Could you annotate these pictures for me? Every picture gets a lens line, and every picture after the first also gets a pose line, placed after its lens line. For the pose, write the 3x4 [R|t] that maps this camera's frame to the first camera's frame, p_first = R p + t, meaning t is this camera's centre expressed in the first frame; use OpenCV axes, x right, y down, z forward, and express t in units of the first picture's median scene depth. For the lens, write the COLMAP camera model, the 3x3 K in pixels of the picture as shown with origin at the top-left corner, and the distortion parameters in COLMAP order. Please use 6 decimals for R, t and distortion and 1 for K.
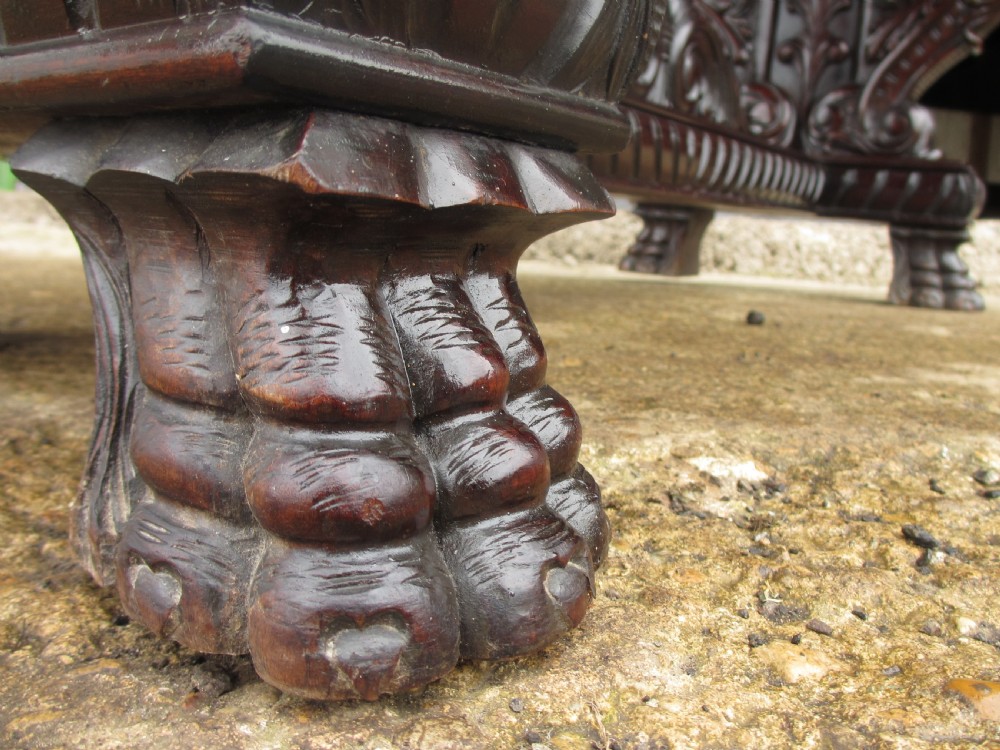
lens RADIAL K [[828.9, 0, 507.2], [0, 828.9, 383.0], [0, 0, 1]] dist [-0.059226, 0.023491]
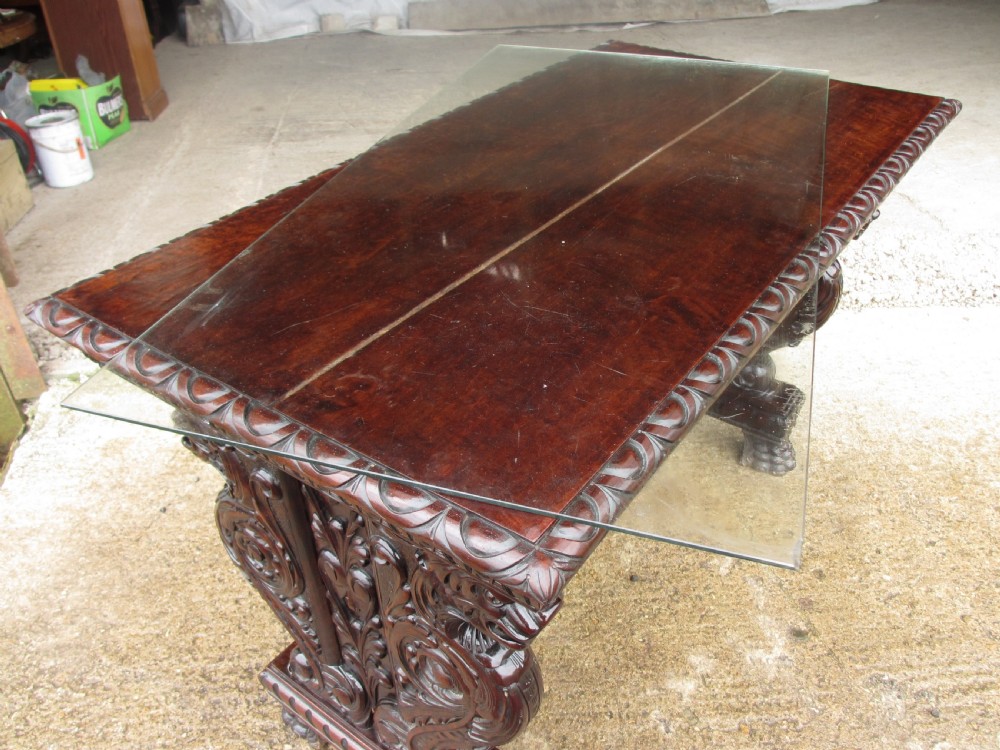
lens RADIAL K [[828.9, 0, 504.9], [0, 828.9, 373.2], [0, 0, 1]] dist [-0.059226, 0.023491]
pose [[0.995730, -0.055508, -0.073755, 0.455271], [0.081041, 0.908218, 0.410577, -4.862672], [0.044196, -0.414801, 0.908838, -2.627468]]
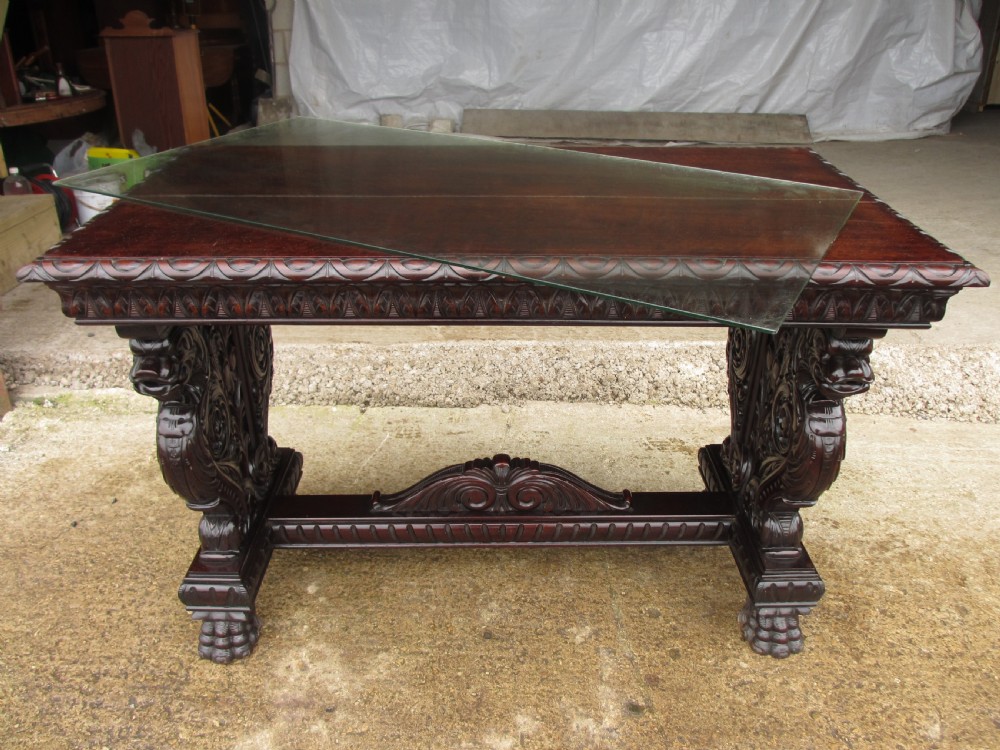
lens RADIAL K [[828.9, 0, 507.9], [0, 828.9, 376.1], [0, 0, 1]] dist [-0.059226, 0.023491]
pose [[0.987933, 0.024154, -0.152985, 2.153982], [0.021088, 0.957587, 0.287371, -4.430137], [0.153438, -0.287130, 0.945523, -2.903142]]
